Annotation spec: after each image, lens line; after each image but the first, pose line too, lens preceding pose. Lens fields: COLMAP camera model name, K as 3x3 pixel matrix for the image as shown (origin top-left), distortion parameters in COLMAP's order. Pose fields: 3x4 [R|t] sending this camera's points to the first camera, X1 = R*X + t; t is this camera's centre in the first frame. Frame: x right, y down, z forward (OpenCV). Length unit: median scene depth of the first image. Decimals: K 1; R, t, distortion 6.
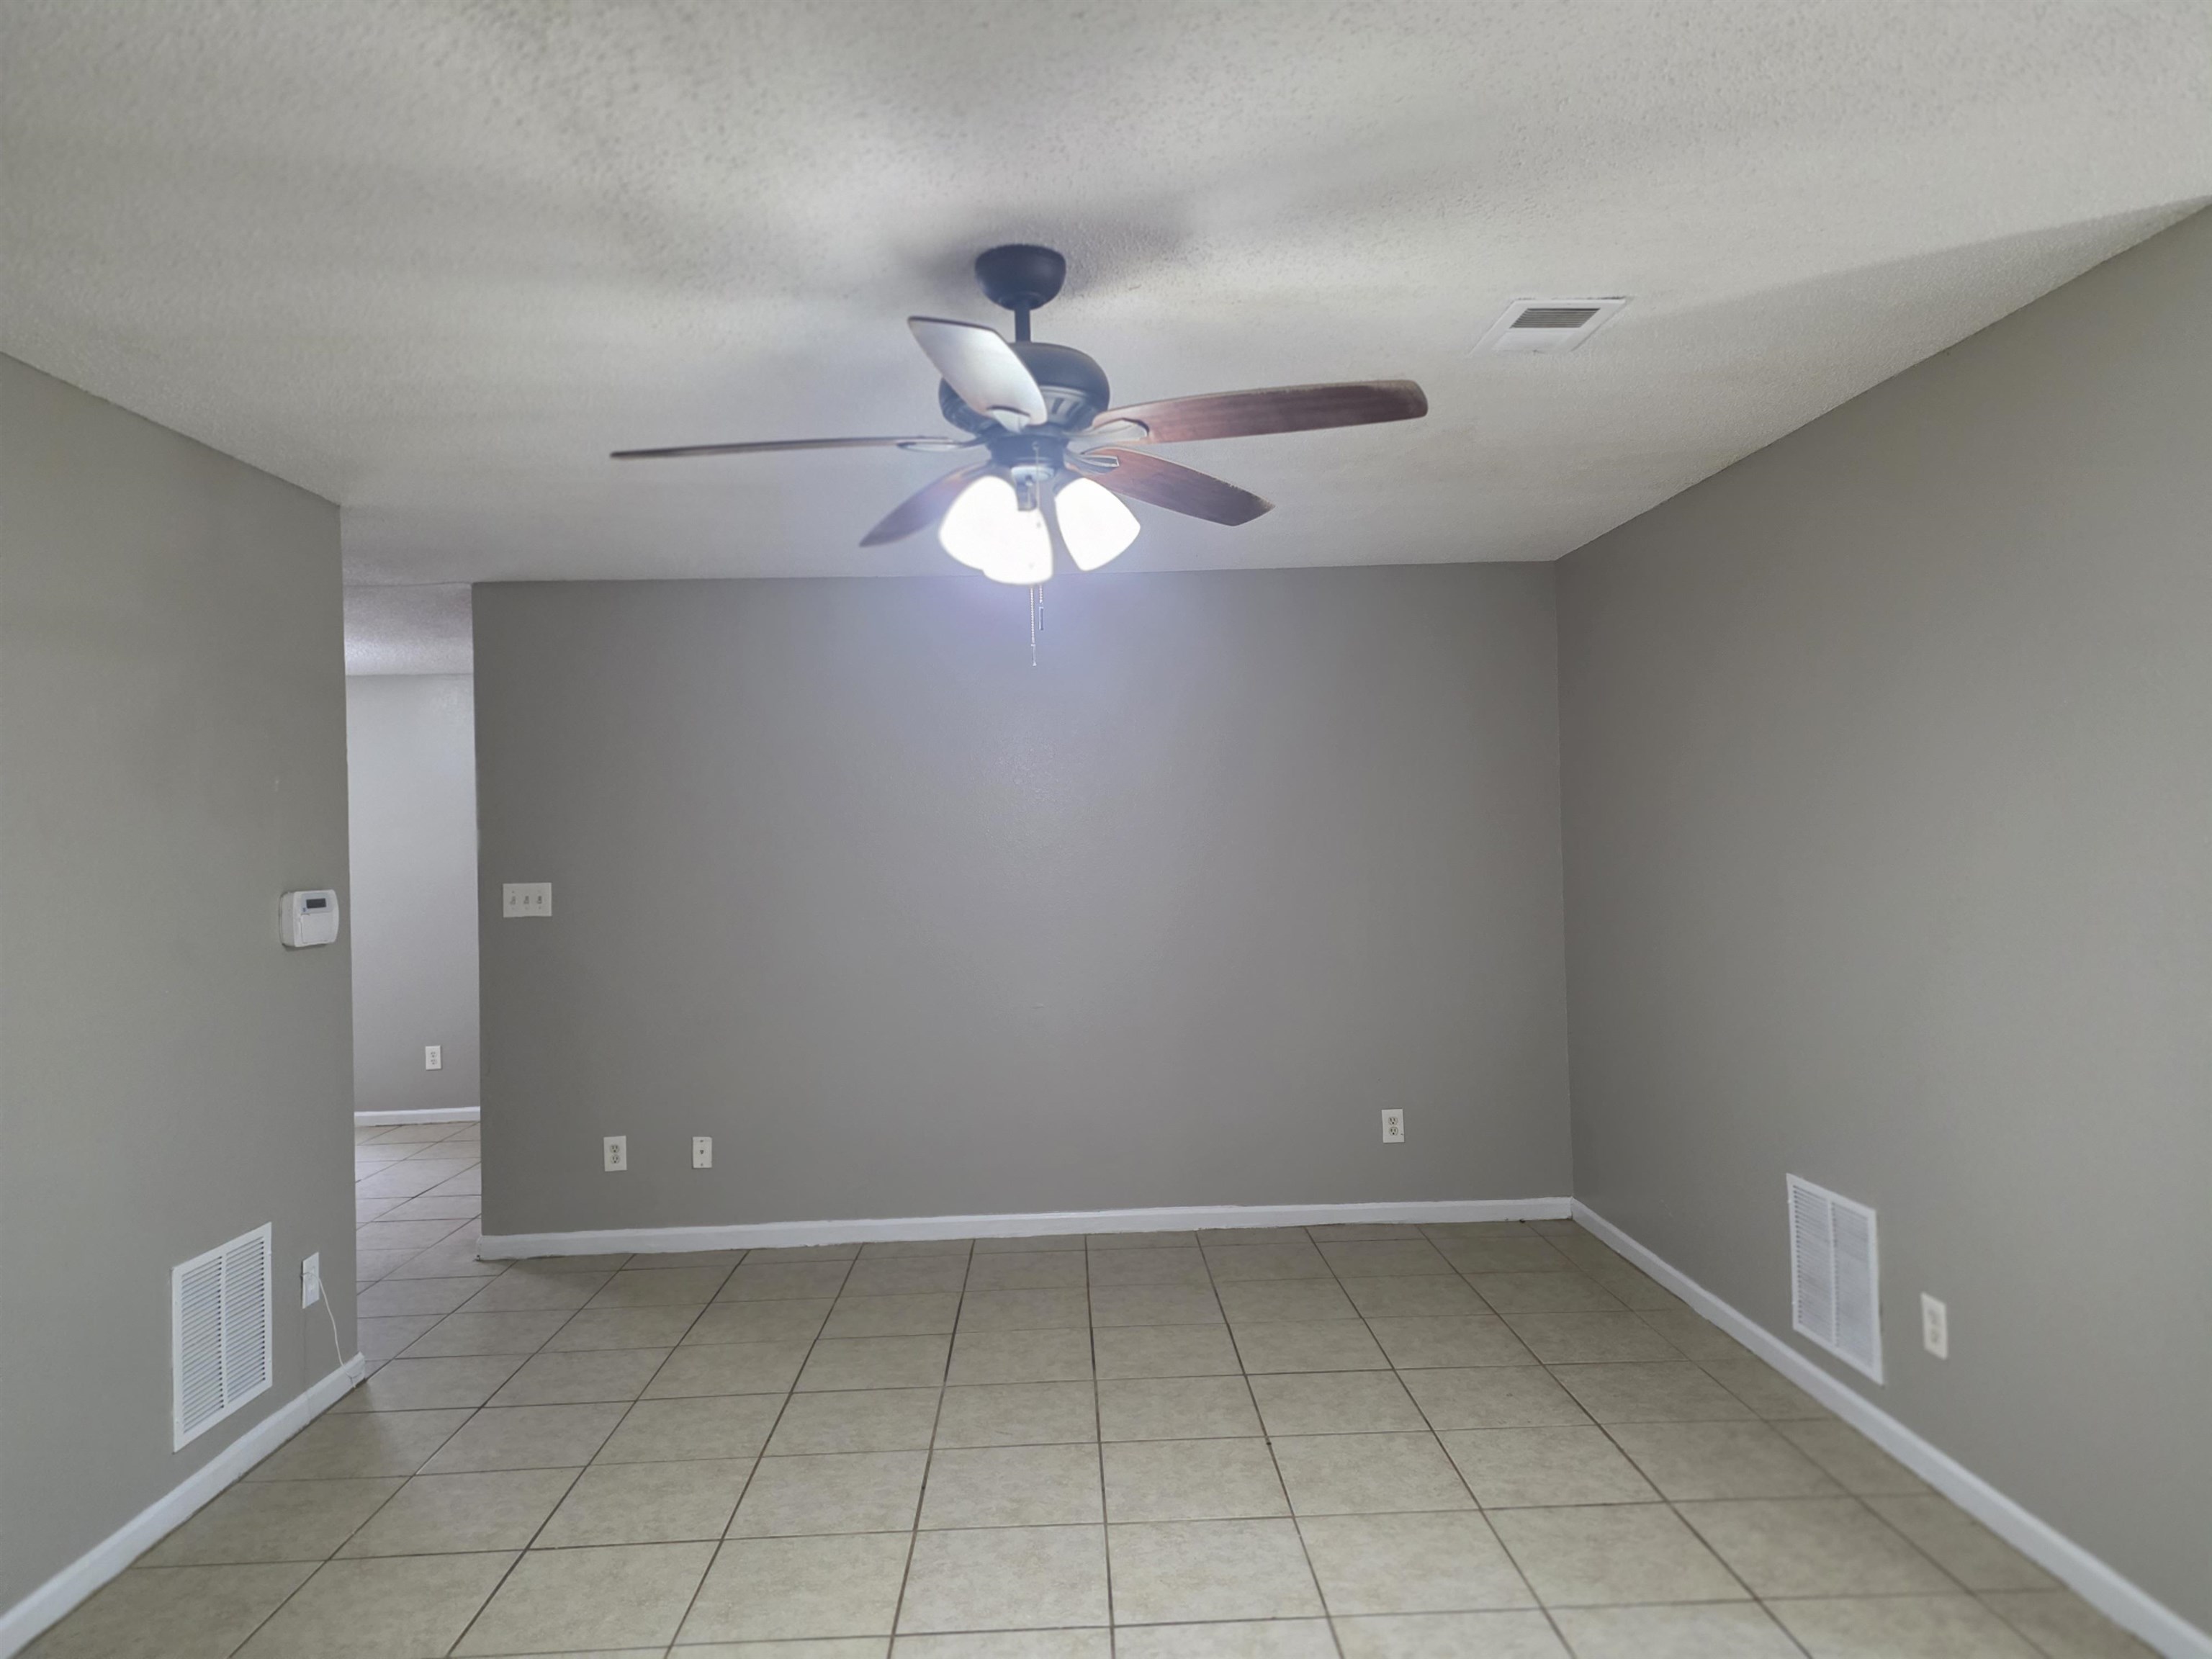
lens RADIAL K [[1457.6, 0, 1108.1], [0, 1457.6, 820.3], [0, 0, 1]] dist [0.067594, -0.042684]
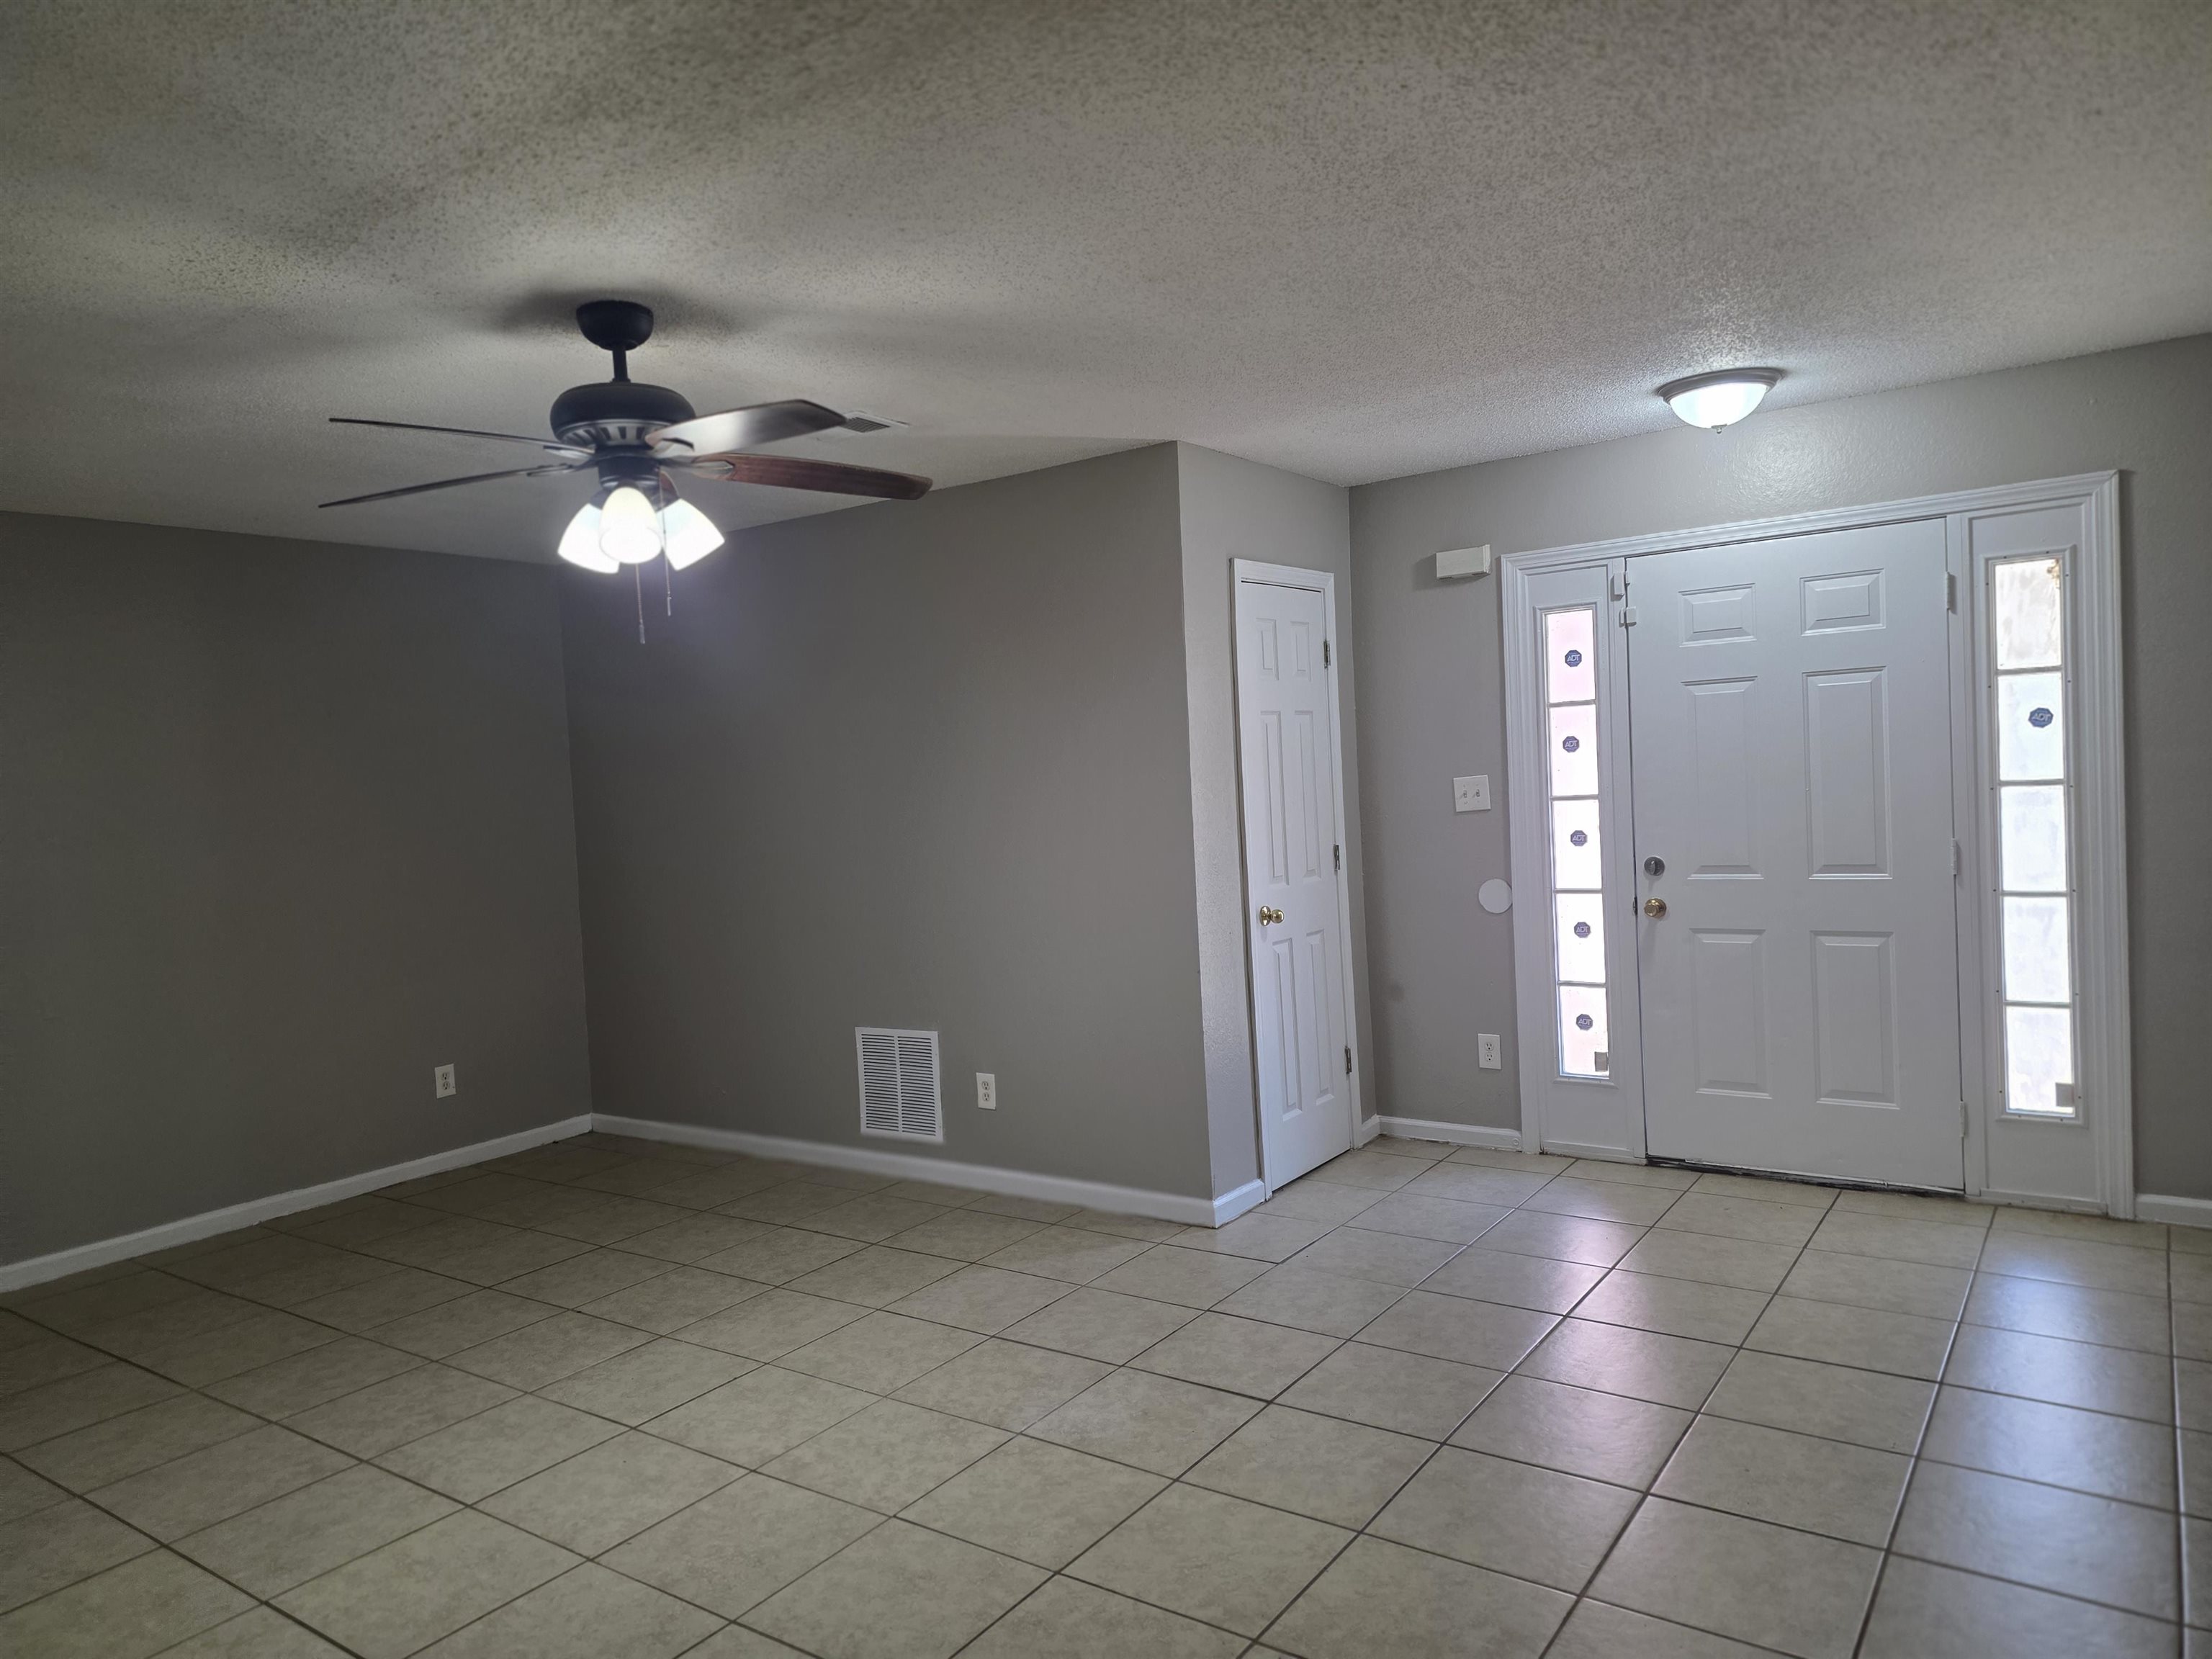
lens RADIAL K [[1442.0, 0, 1070.8], [0, 1442.0, 819.2], [0, 0, 1]] dist [0.060999, -0.047142]
pose [[0.615762, -0.030468, 0.787343, -0.566304], [0.032339, 0.999387, 0.013382, 0.028807], [-0.787269, 0.017222, 0.616370, -0.030993]]
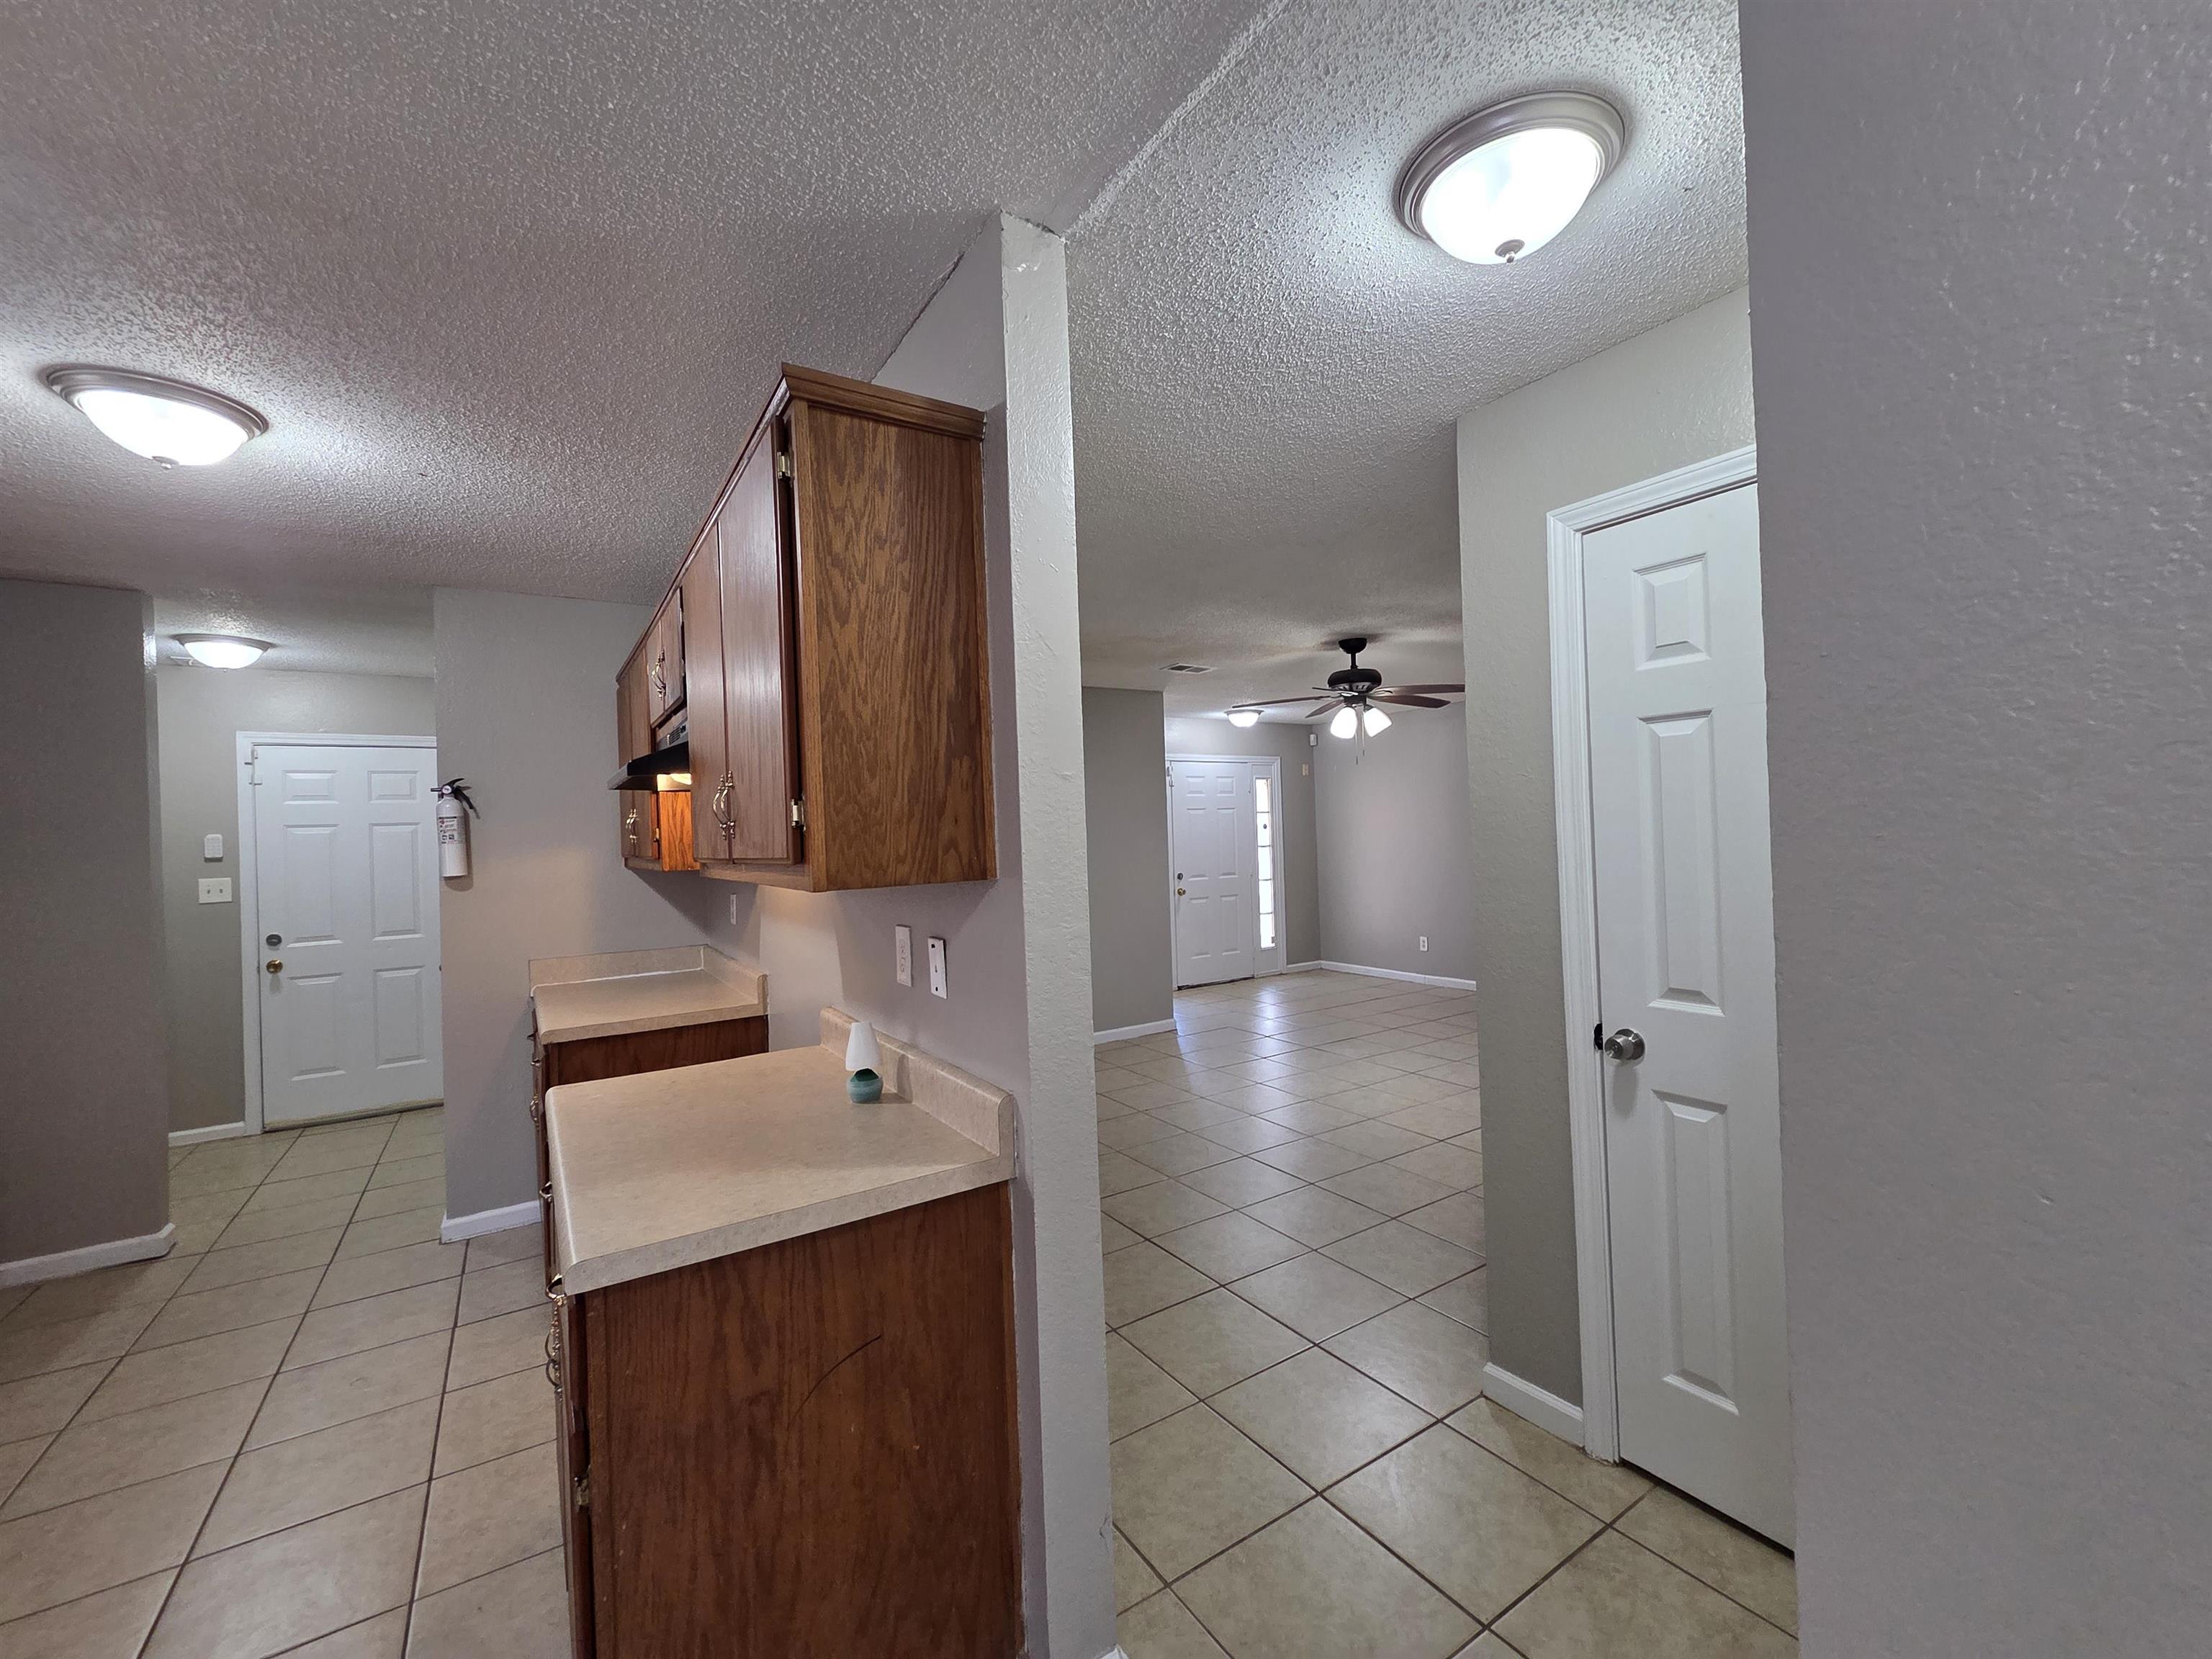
lens RADIAL K [[897.6, 0, 1110.9], [0, 897.6, 823.2], [0, 0, 1]] dist [-0.000854, 0.000013]
pose [[-0.507114, 0.049864, 0.860435, -1.040464], [0.038742, 0.998635, -0.035040, 0.048364], [-0.861008, 0.015566, -0.508354, 1.747718]]
